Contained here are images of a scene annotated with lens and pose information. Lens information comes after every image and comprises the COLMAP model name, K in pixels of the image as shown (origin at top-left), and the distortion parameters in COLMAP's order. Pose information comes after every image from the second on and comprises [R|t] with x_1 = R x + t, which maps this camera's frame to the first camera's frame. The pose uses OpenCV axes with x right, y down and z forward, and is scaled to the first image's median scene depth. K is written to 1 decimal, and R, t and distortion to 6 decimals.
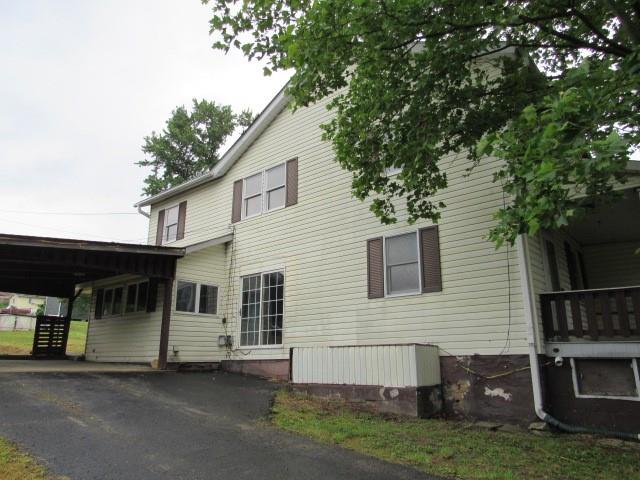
lens RADIAL K [[452.5, 0, 320.0], [0, 452.5, 240.0], [0, 0, 1]] dist [-0.023252, 0.002986]
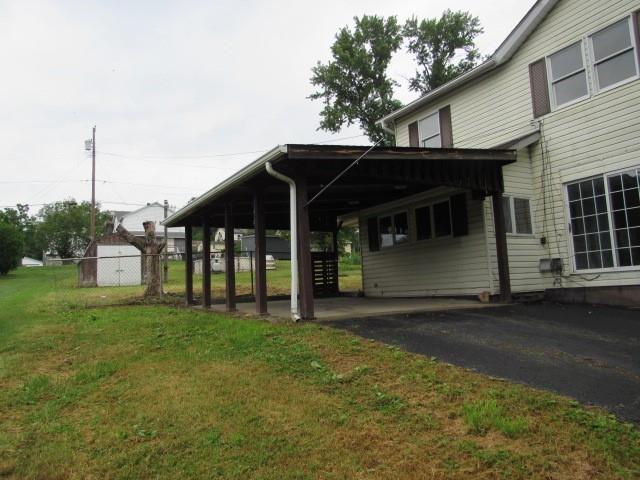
lens RADIAL K [[452.5, 0, 320.0], [0, 452.5, 240.0], [0, 0, 1]] dist [-0.023252, 0.002986]
pose [[0.947868, -0.076700, -0.309296, -0.324419], [0.122470, 0.983739, 0.131372, 0.022687], [0.294191, -0.162403, 0.941848, 0.124609]]
